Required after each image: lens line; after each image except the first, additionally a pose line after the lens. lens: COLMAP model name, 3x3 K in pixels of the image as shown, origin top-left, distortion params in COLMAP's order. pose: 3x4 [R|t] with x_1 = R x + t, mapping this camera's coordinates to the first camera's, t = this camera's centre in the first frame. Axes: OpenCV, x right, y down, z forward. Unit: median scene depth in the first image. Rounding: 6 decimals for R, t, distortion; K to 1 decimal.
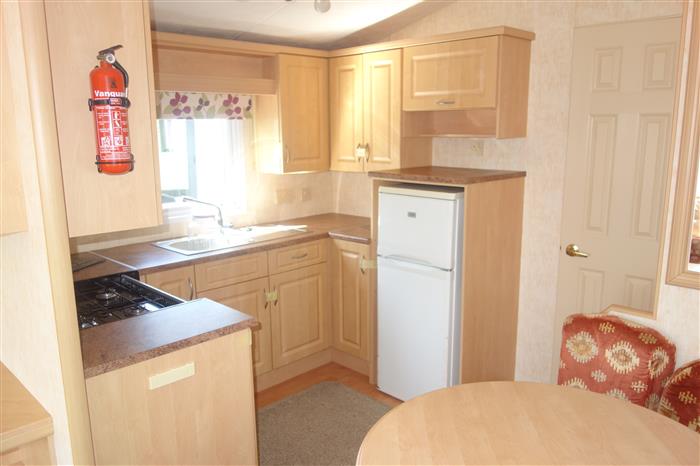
lens RADIAL K [[553.6, 0, 352.0], [0, 553.6, 237.1], [0, 0, 1]] dist [-0.008821, -0.015006]
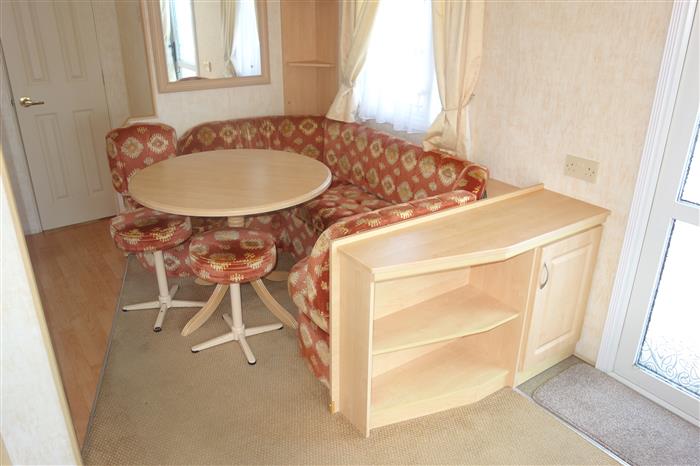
lens RADIAL K [[553.6, 0, 352.0], [0, 553.6, 237.1], [0, 0, 1]] dist [-0.008821, -0.015006]
pose [[0.179563, -0.385881, 0.904905, -0.654381], [0.181634, 0.917046, 0.355016, -0.002172], [-0.966833, 0.100614, 0.234757, 0.063273]]
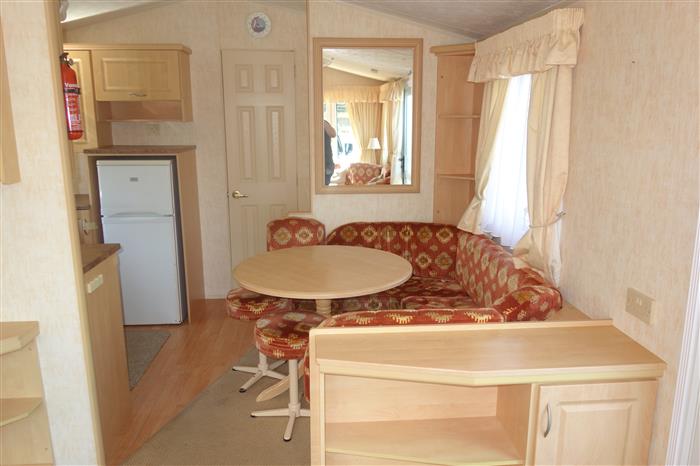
lens RADIAL K [[553.6, 0, 352.0], [0, 553.6, 237.1], [0, 0, 1]] dist [-0.008821, -0.015006]
pose [[0.658404, -0.152441, 0.737066, -0.532849], [0.144094, 0.986691, 0.075353, 0.069653], [-0.738743, 0.056594, 0.671607, -0.262253]]
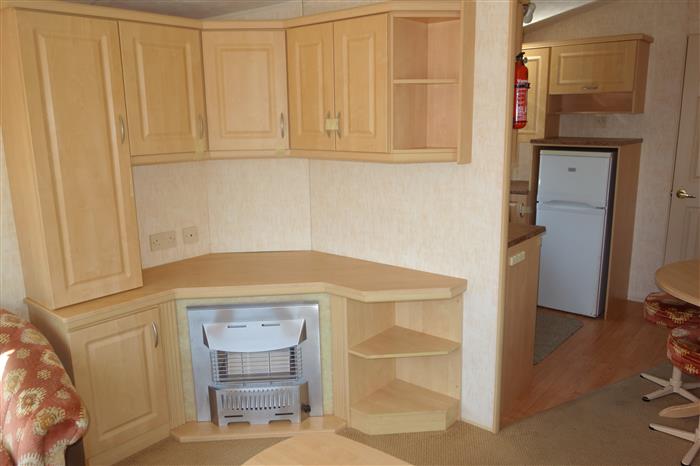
lens RADIAL K [[553.6, 0, 352.0], [0, 553.6, 237.1], [0, 0, 1]] dist [-0.008821, -0.015006]
pose [[0.996636, -0.021969, 0.078956, -0.535895], [0.020338, 0.999564, 0.021396, 0.084282], [-0.079392, -0.019719, 0.996648, -0.320849]]
